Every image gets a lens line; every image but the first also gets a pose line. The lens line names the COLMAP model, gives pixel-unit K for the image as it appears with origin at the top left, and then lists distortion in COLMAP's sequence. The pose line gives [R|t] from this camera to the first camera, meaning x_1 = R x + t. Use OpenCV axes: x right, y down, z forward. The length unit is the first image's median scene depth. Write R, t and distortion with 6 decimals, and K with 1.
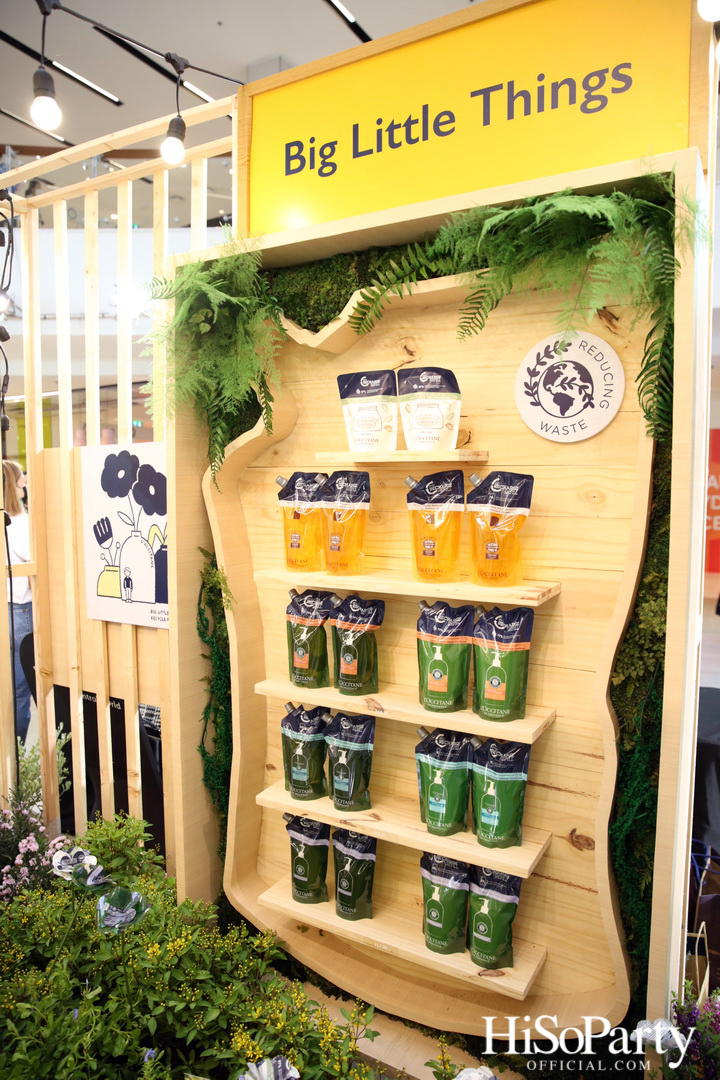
lens RADIAL K [[728.1, 0, 360.0], [0, 728.1, 540.0], [0, 0, 1]] dist [-0.104941, 0.073156]
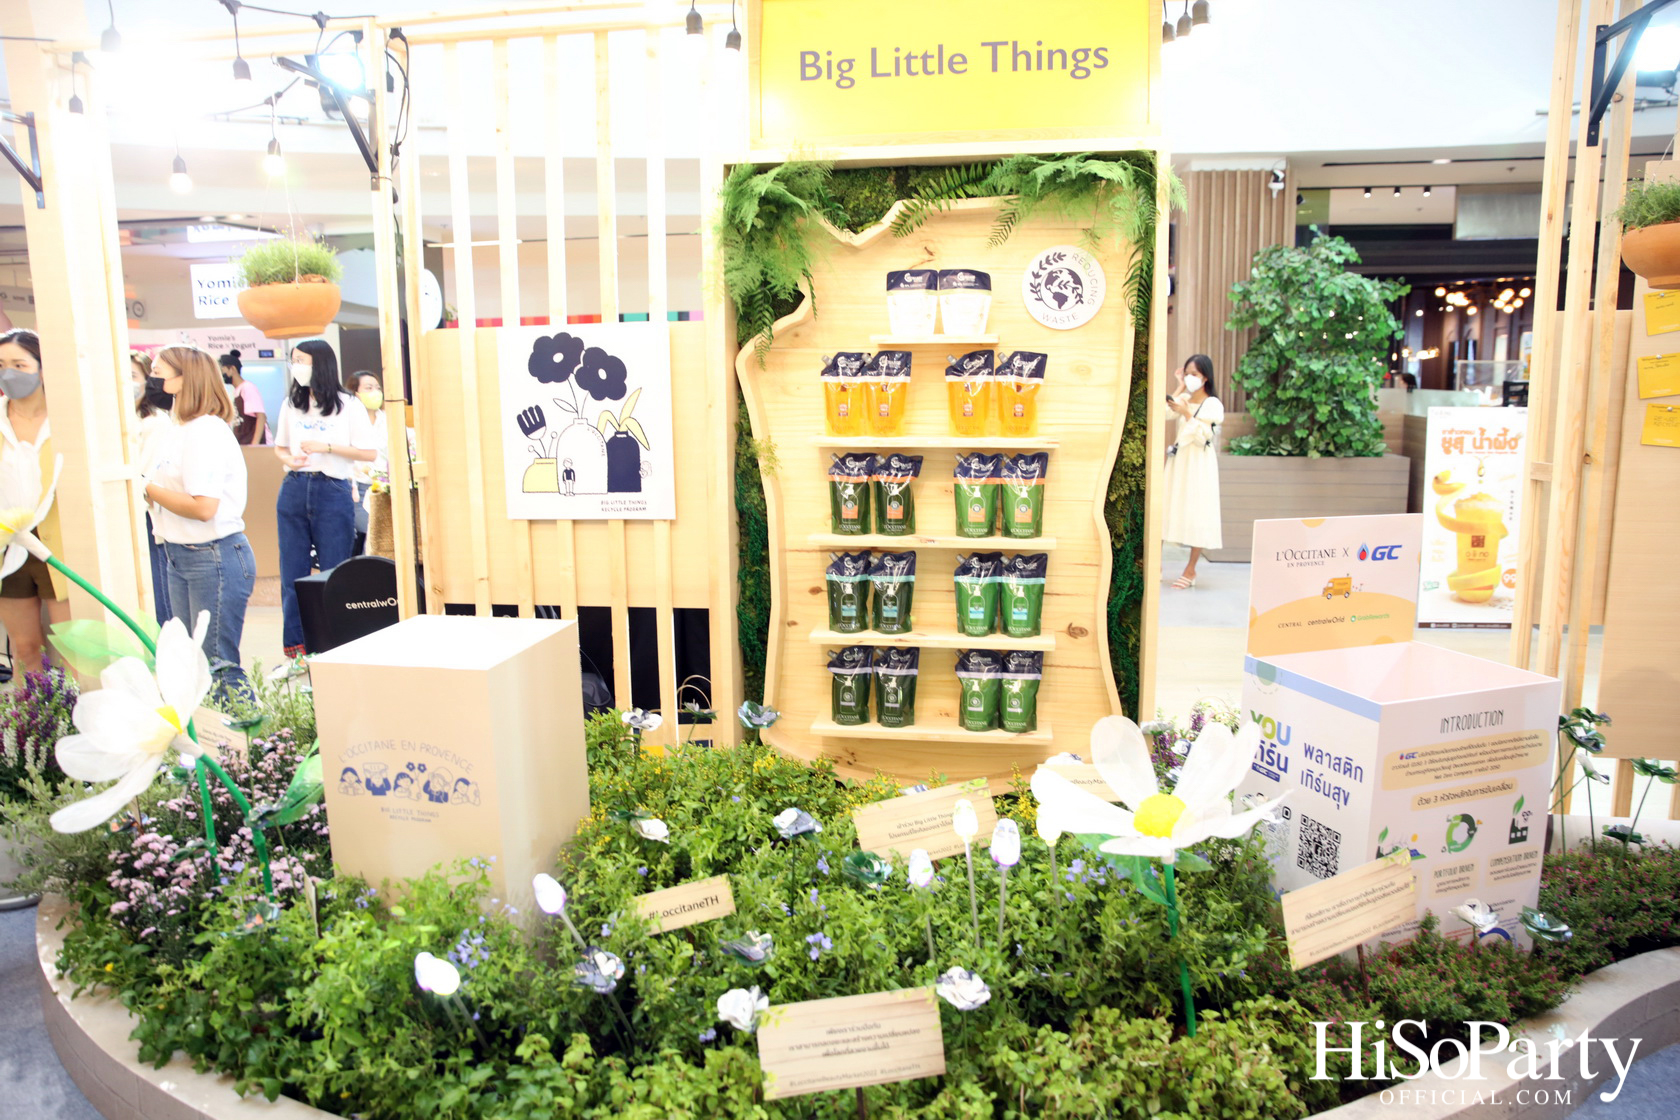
lens RADIAL K [[1132.7, 0, 840.0], [0, 1132.7, 560.0], [0, 0, 1]] dist [-0.104941, 0.073156]
pose [[0.935530, -0.059547, 0.348192, -0.788918], [0.034615, 0.996399, 0.077397, 0.106820], [-0.351547, -0.060354, 0.934223, -0.767023]]
